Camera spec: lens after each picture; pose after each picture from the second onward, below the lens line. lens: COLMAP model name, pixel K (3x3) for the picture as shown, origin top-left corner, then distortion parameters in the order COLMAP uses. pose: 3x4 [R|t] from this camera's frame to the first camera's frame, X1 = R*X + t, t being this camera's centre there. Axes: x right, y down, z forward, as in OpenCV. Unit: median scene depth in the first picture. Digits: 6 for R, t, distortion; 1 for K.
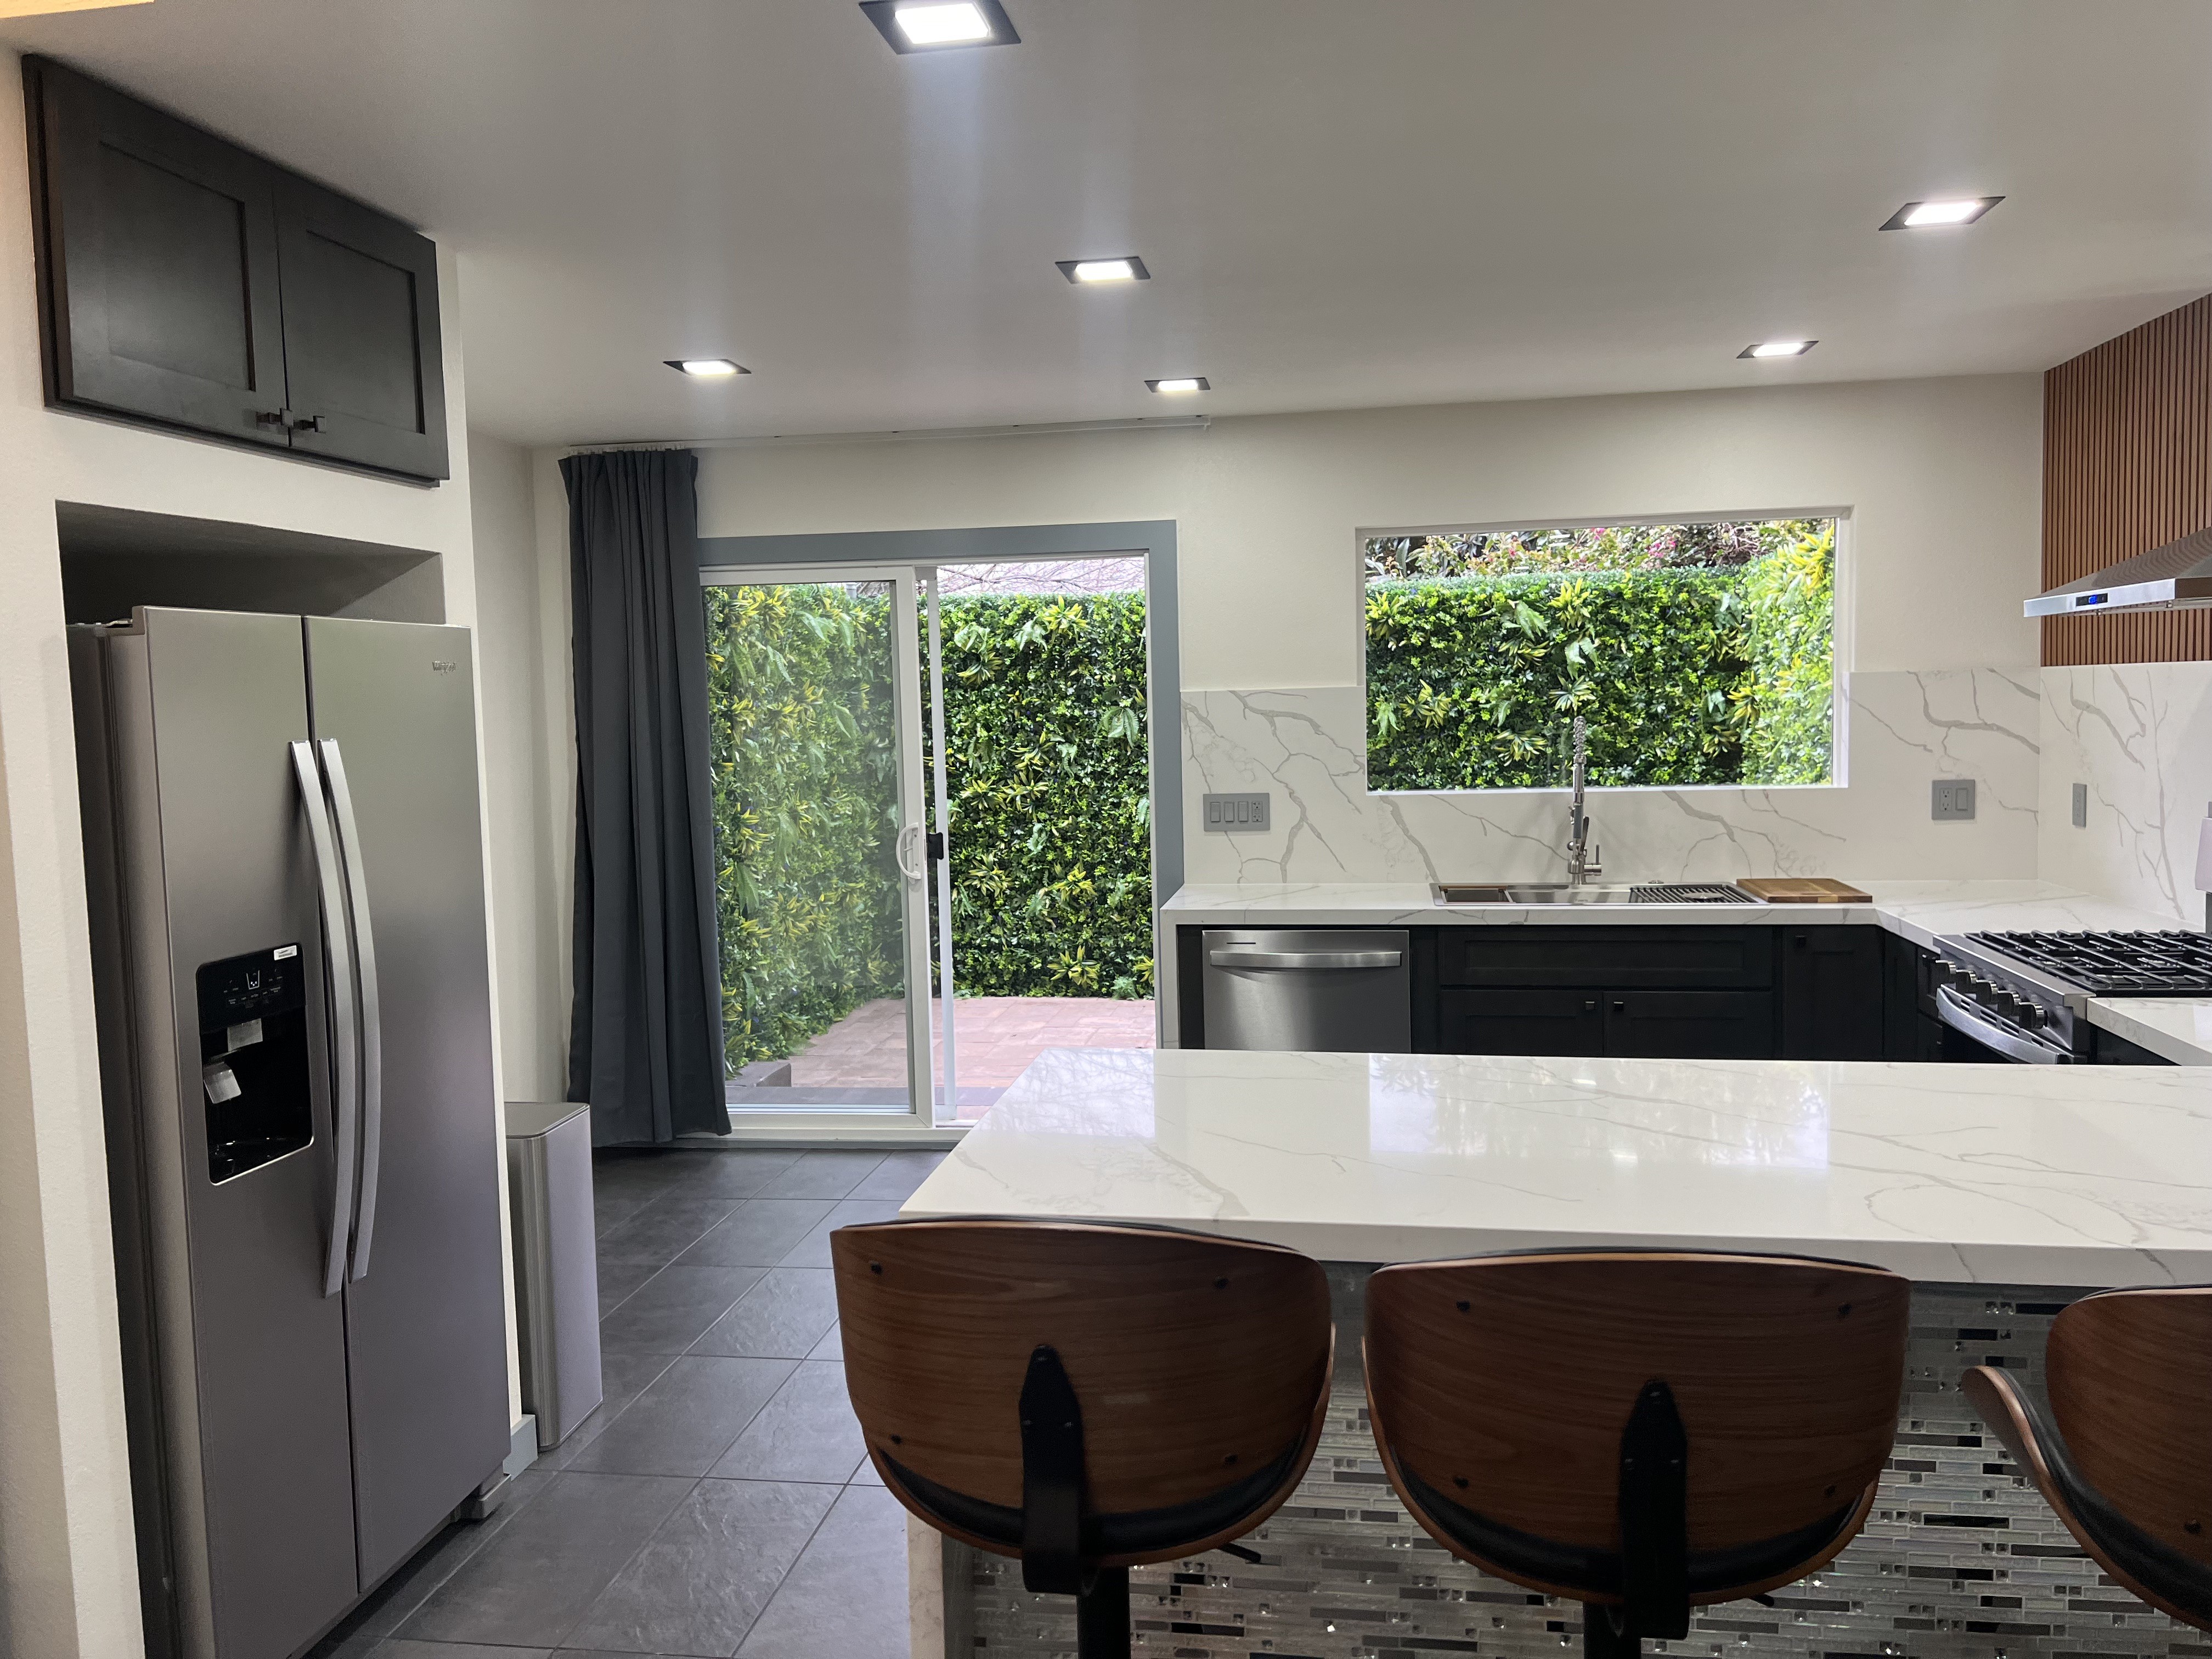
lens RADIAL K [[1651.7, 0, 1095.1], [0, 1651.7, 825.1], [0, 0, 1]] dist [0.025693, -0.022612]
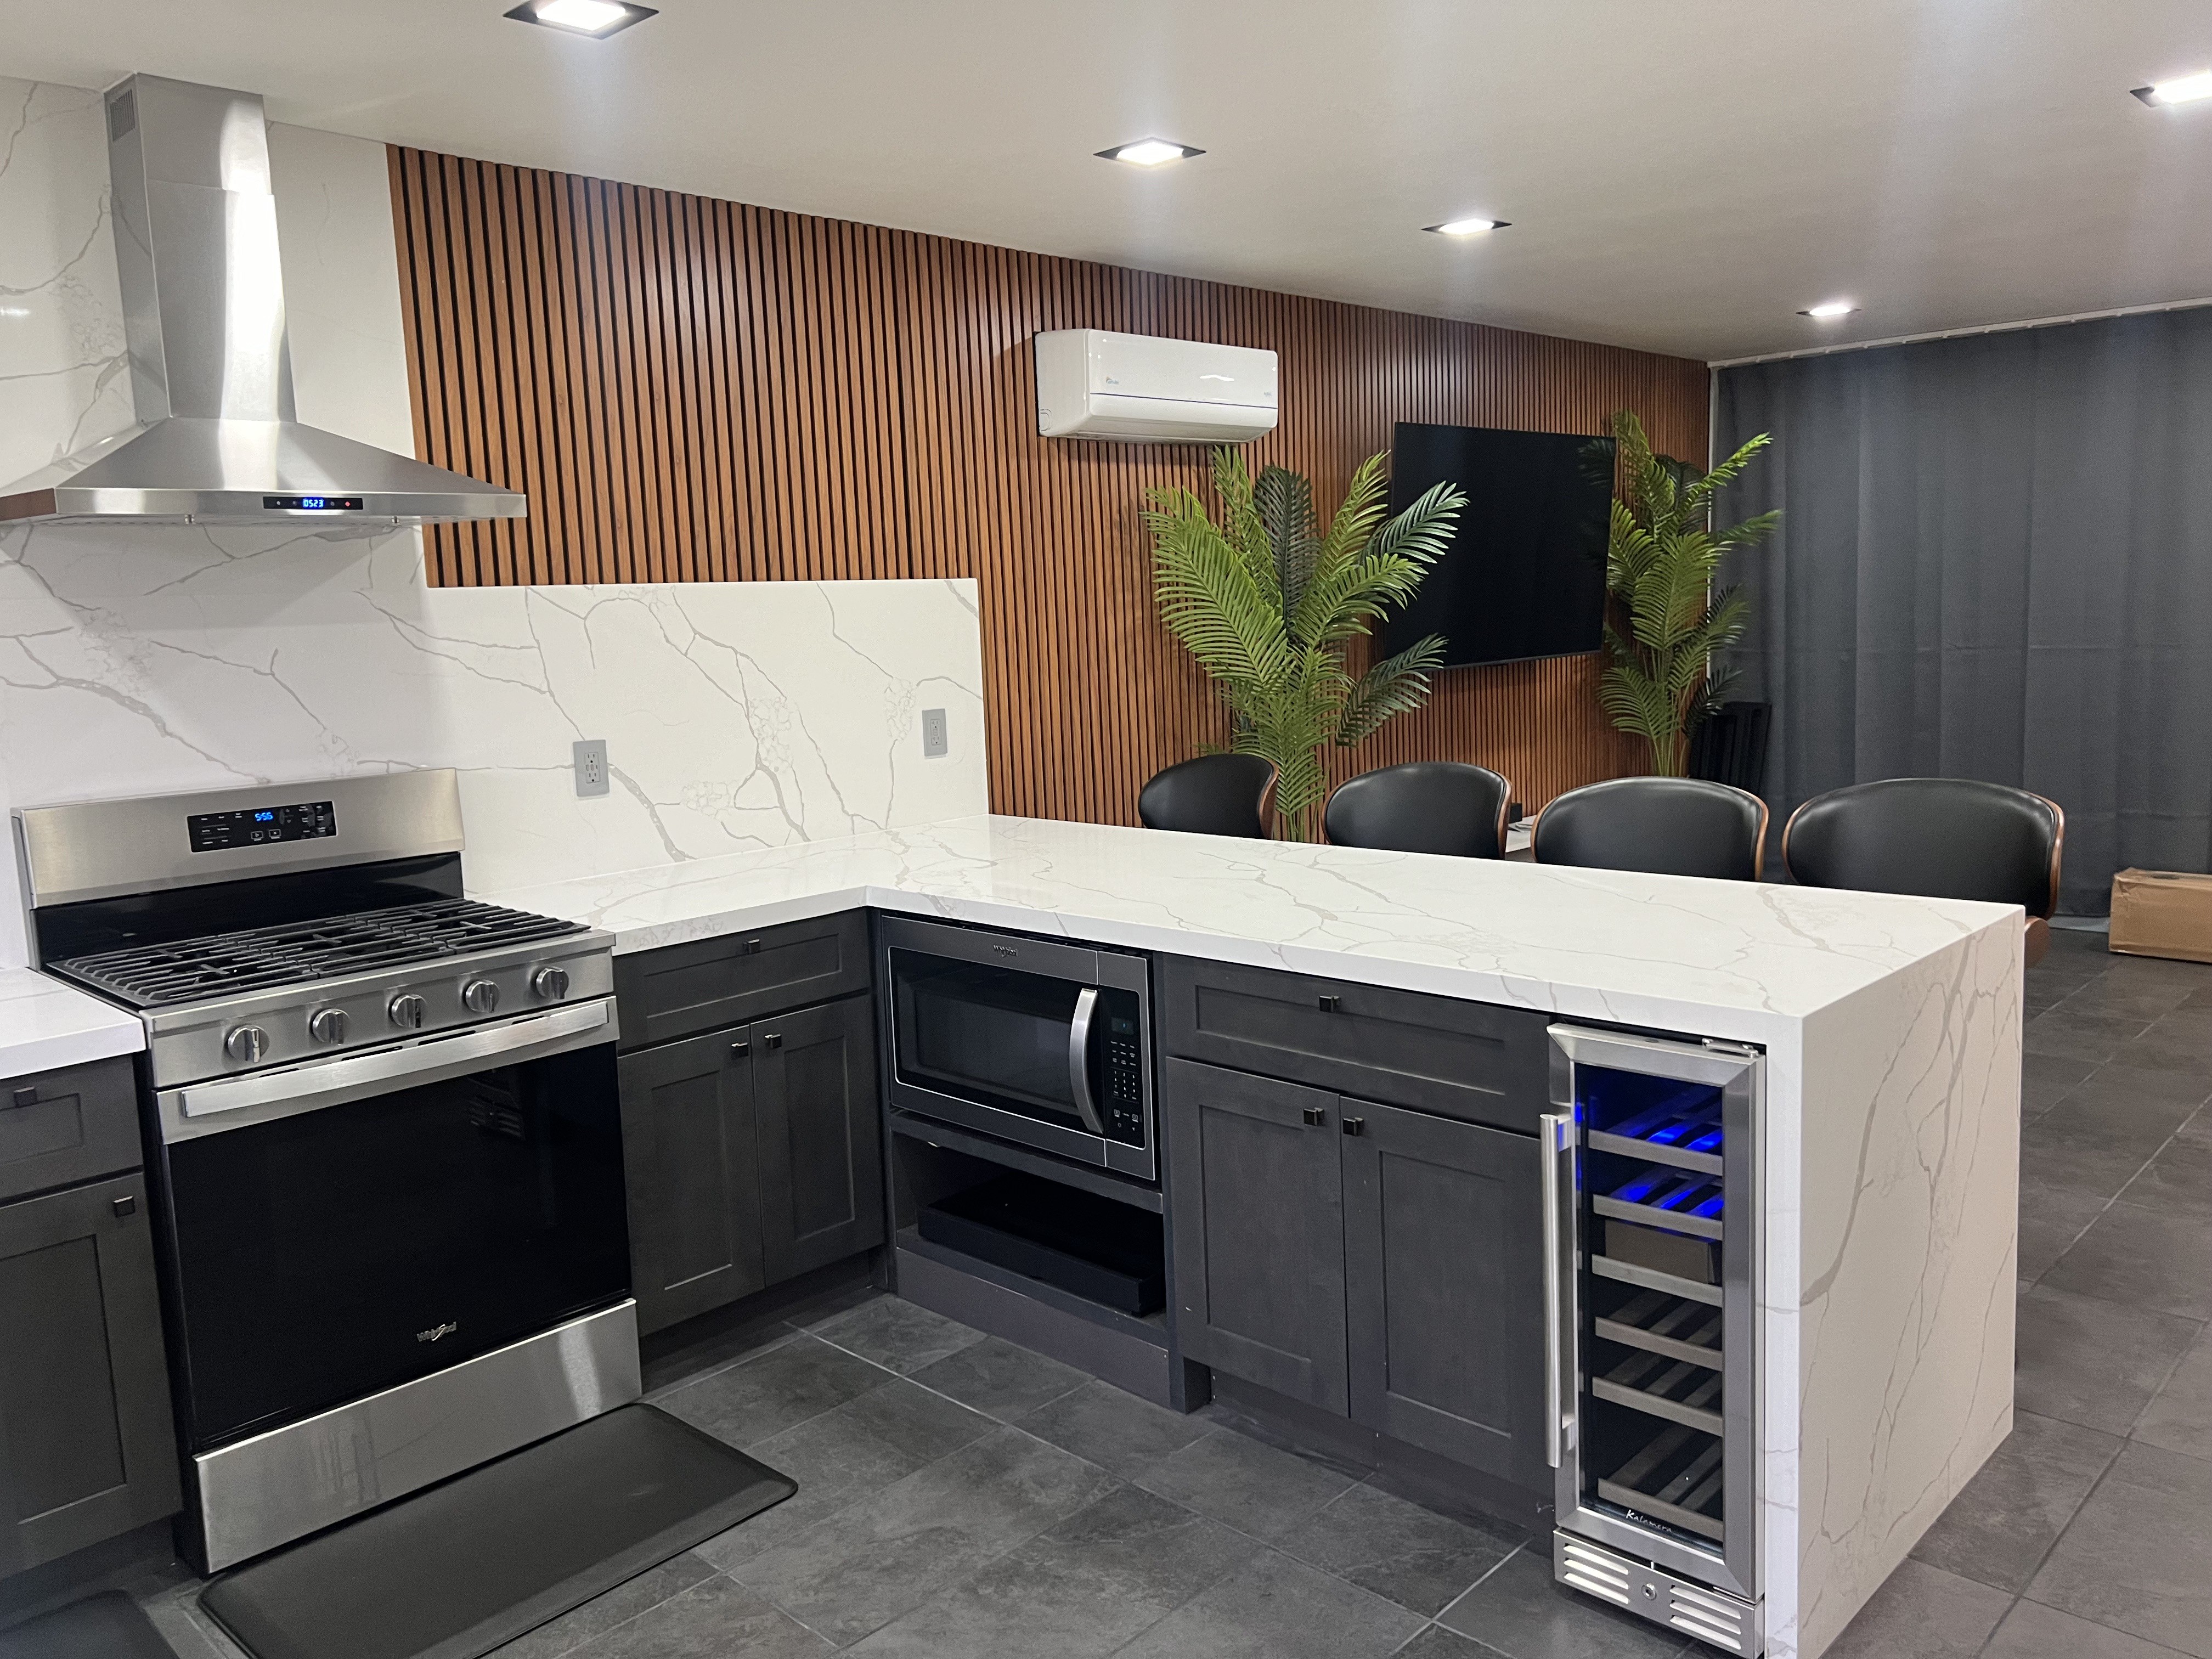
lens RADIAL K [[1651.7, 0, 1096.5], [0, 1651.7, 828.6], [0, 0, 1]] dist [0.025693, -0.022612]
pose [[-0.821362, -0.005646, 0.570379, -0.061525], [0.112240, 0.978801, 0.171318, -0.081876], [-0.559255, 0.204733, -0.803317, 1.311570]]
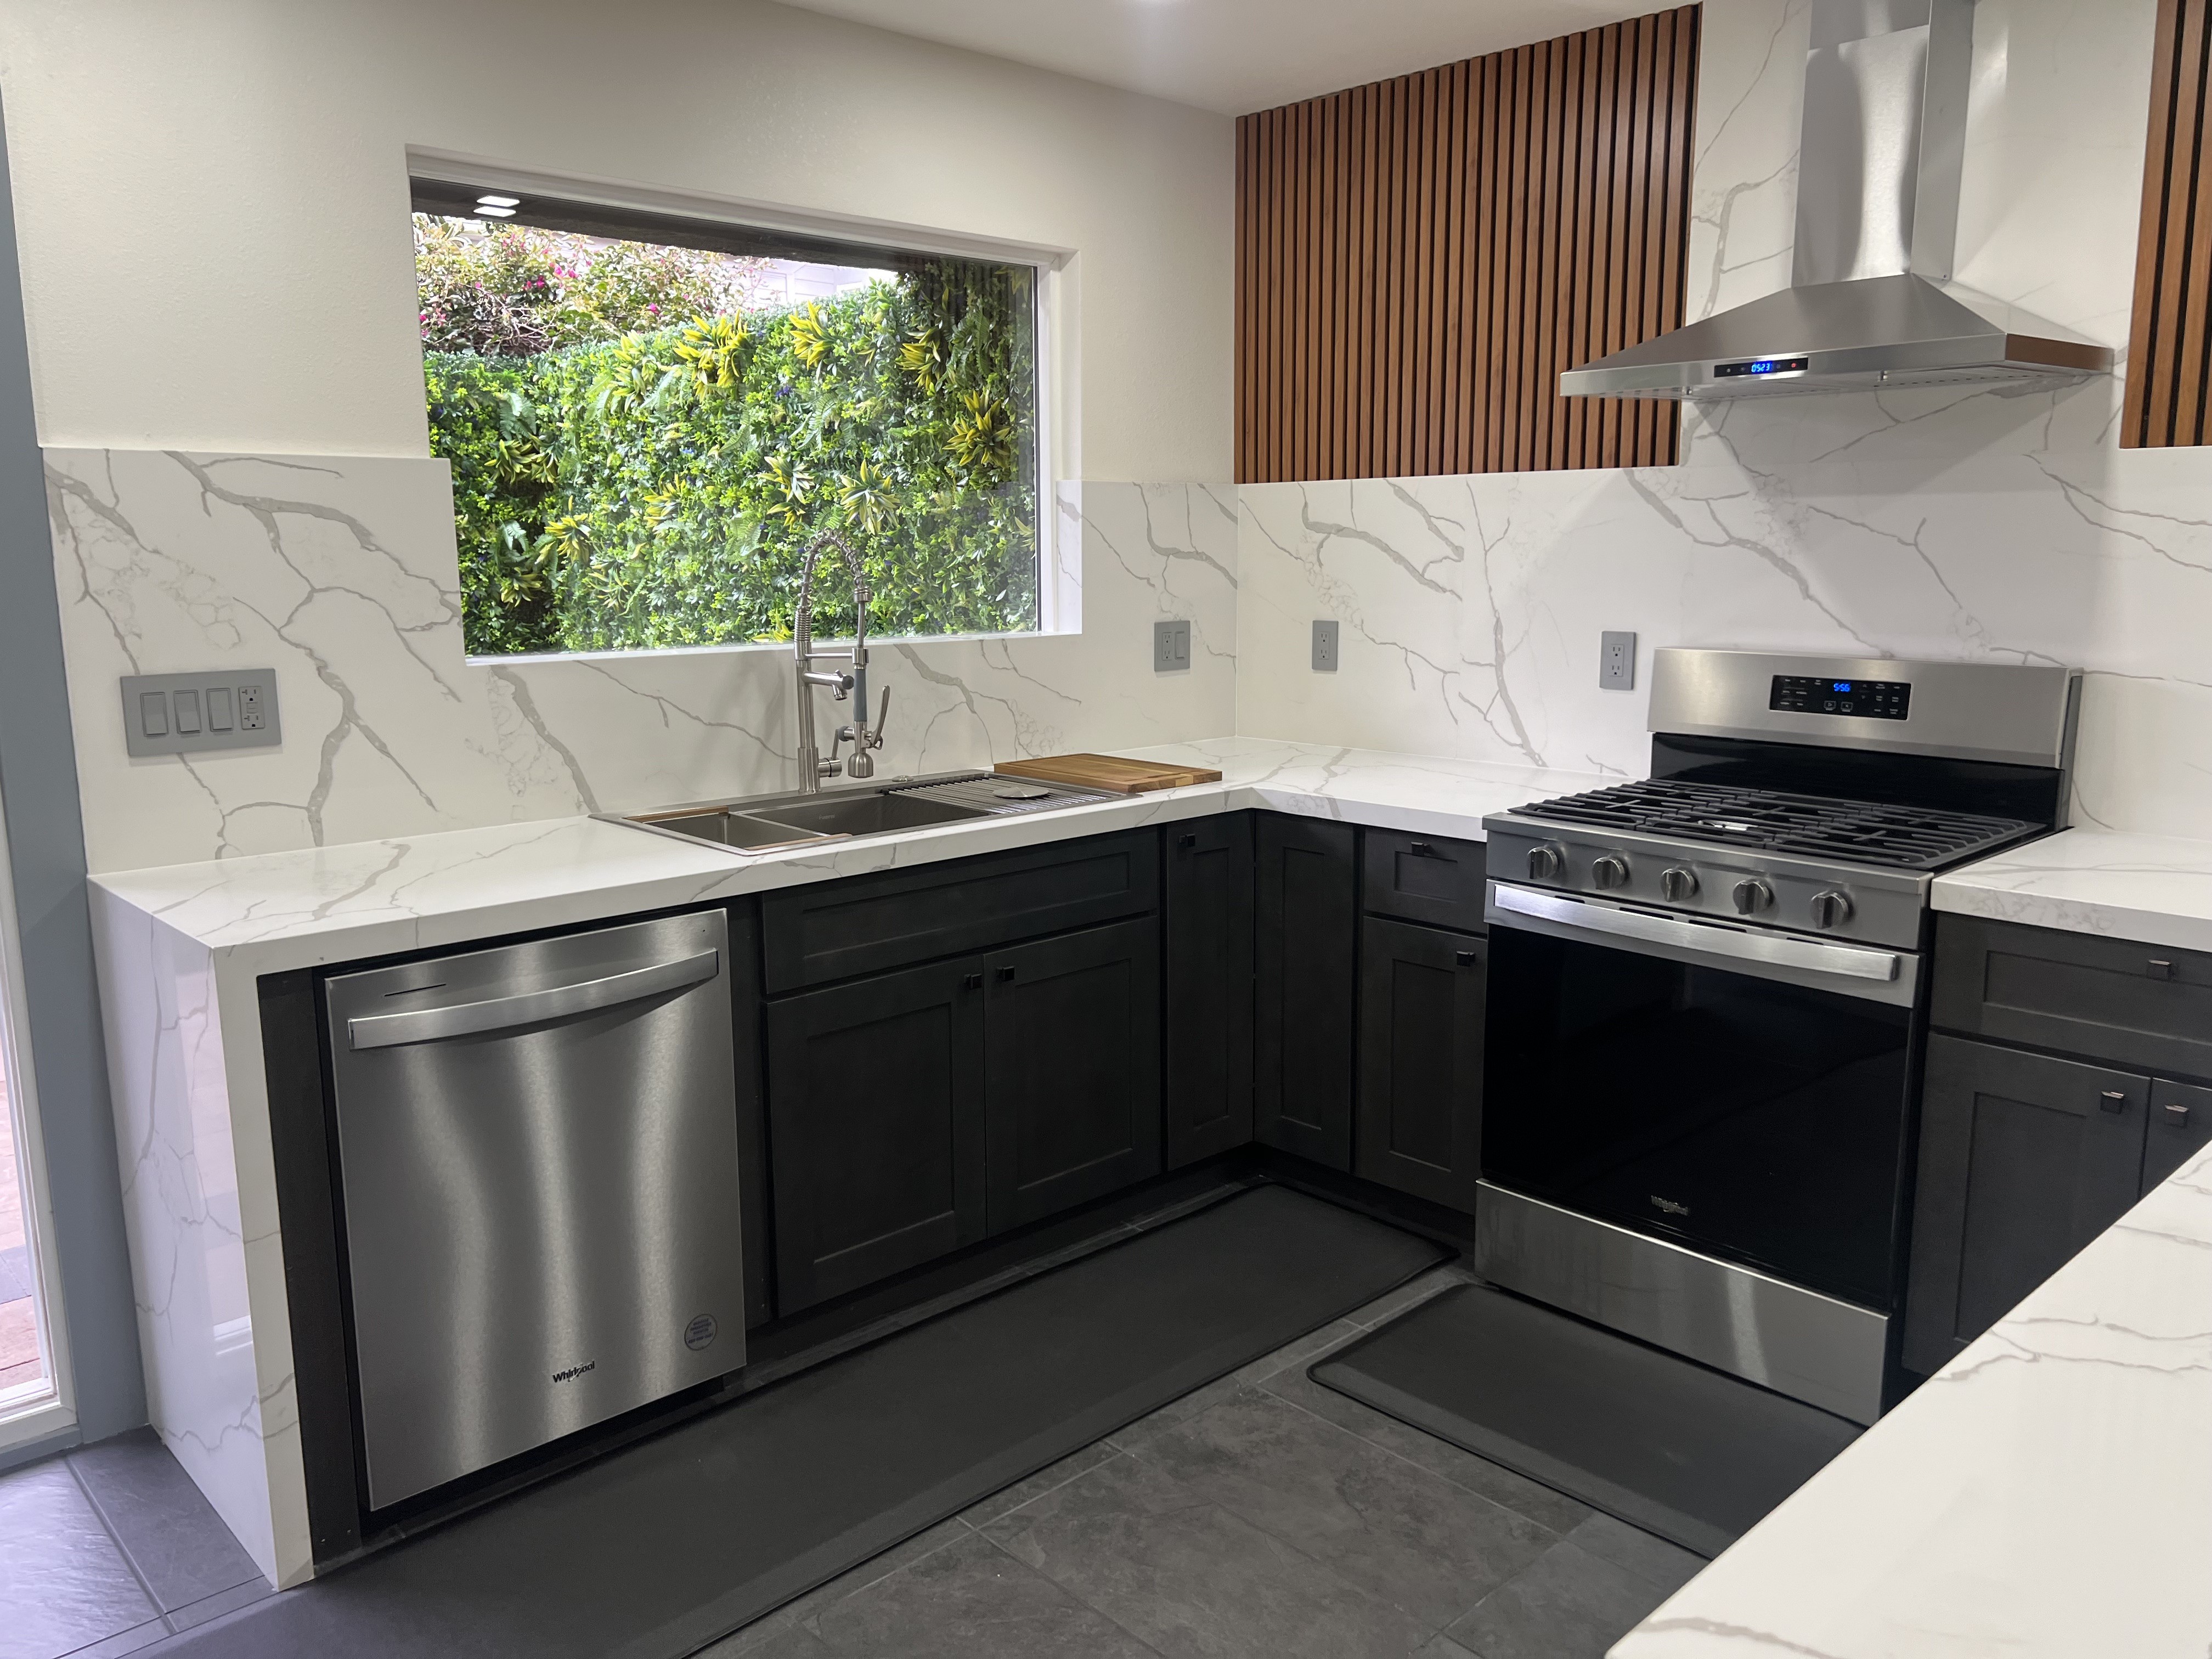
lens RADIAL K [[1651.7, 0, 1107.7], [0, 1651.7, 814.3], [0, 0, 1]] dist [0.025693, -0.022612]
pose [[0.589389, -0.107657, 0.800644, -0.148288], [0.047953, 0.993995, 0.098355, -0.012933], [-0.806425, -0.019576, 0.591013, 0.502505]]
